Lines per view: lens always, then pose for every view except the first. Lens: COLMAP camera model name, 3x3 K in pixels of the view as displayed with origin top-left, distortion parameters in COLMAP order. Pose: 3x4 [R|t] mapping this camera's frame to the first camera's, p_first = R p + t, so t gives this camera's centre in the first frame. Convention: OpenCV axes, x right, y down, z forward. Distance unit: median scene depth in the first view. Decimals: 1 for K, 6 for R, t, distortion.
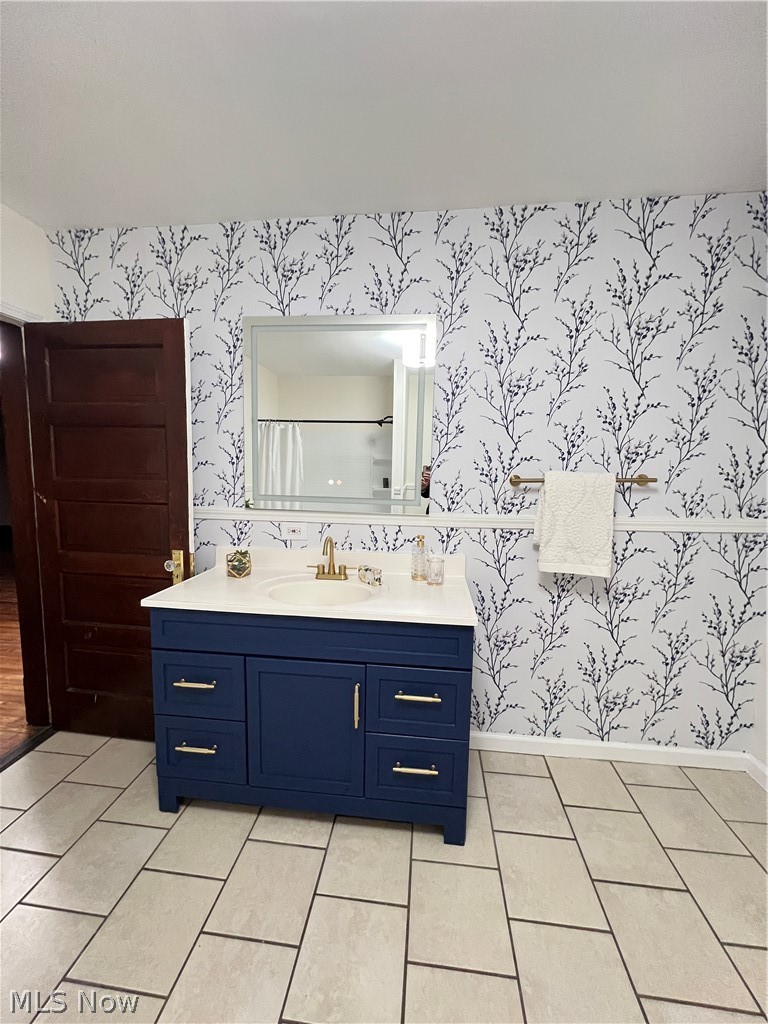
lens RADIAL K [[416.0, 0, 383.5], [0, 416.0, 510.3], [0, 0, 1]] dist [-0.000664, 0.000070]
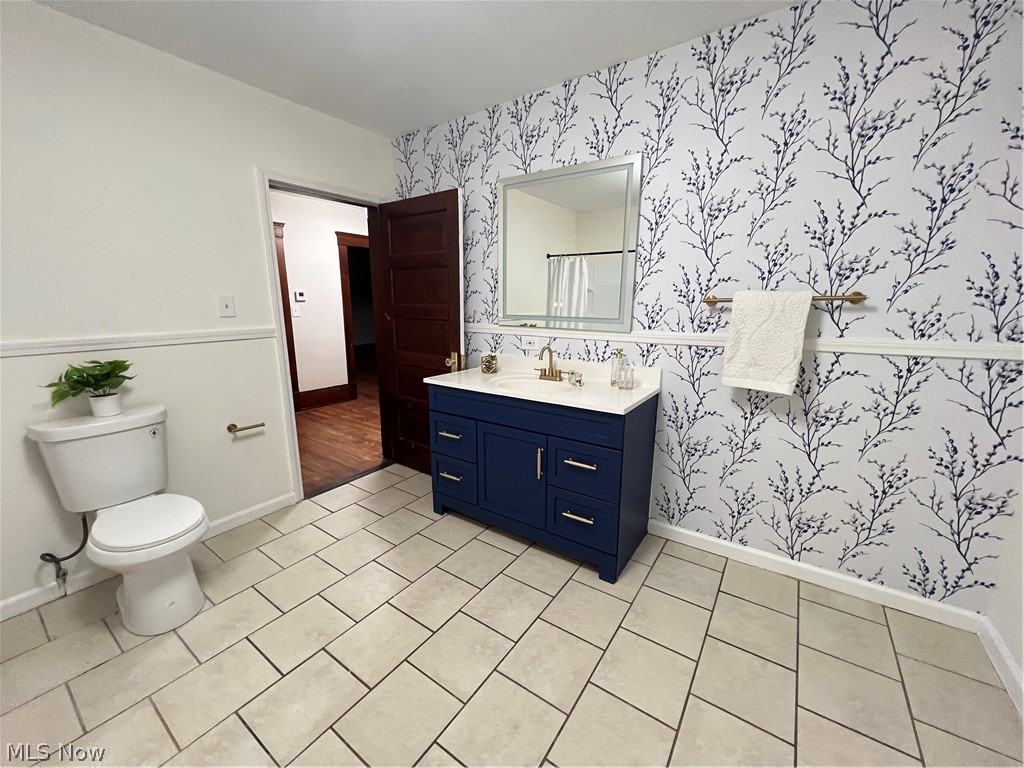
lens RADIAL K [[416.0, 0, 507.3], [0, 416.0, 383.4], [0, 0, 1]] dist [-0.000664, 0.000070]
pose [[0.876478, 0.079792, -0.474783, 0.378147], [-0.035598, 0.994212, 0.101371, 0.049631], [0.480123, -0.071948, 0.874245, -0.202144]]
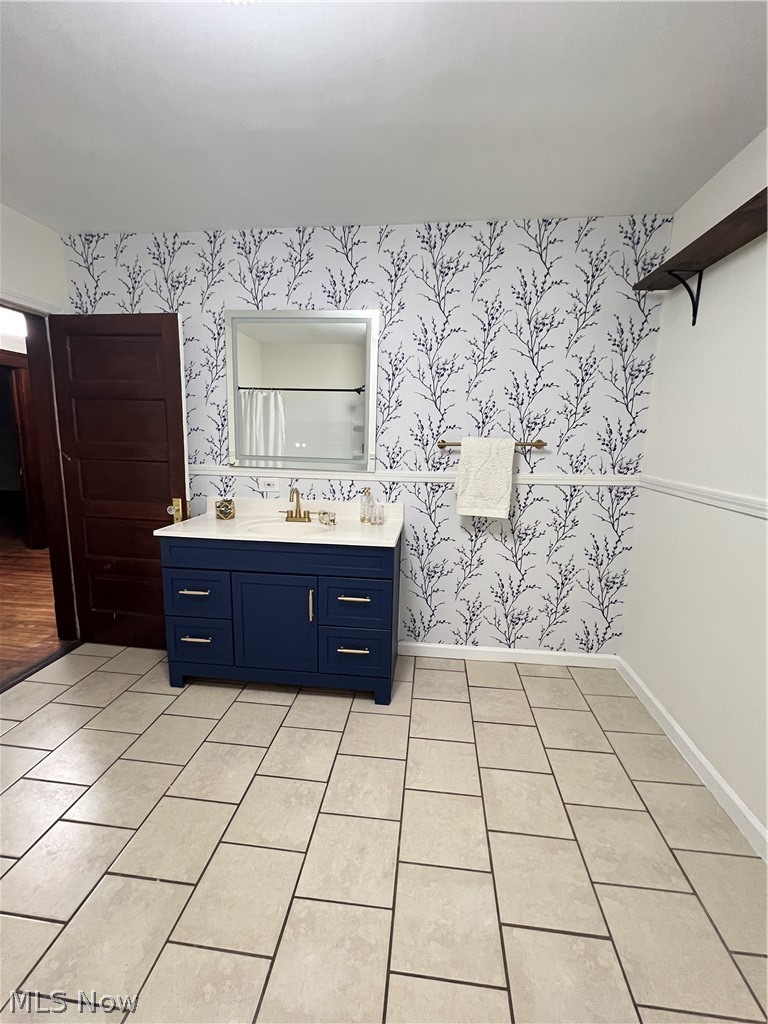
lens RADIAL K [[452.3, 0, 384.0], [0, 452.3, 512.0], [0, 0, 1]] dist [-0.001617, -0.000215]
pose [[0.999991, 0.004270, 0.000788, 0.138808], [-0.004313, 0.997728, 0.067231, 0.042198], [-0.000499, -0.067233, 0.997737, -0.386610]]
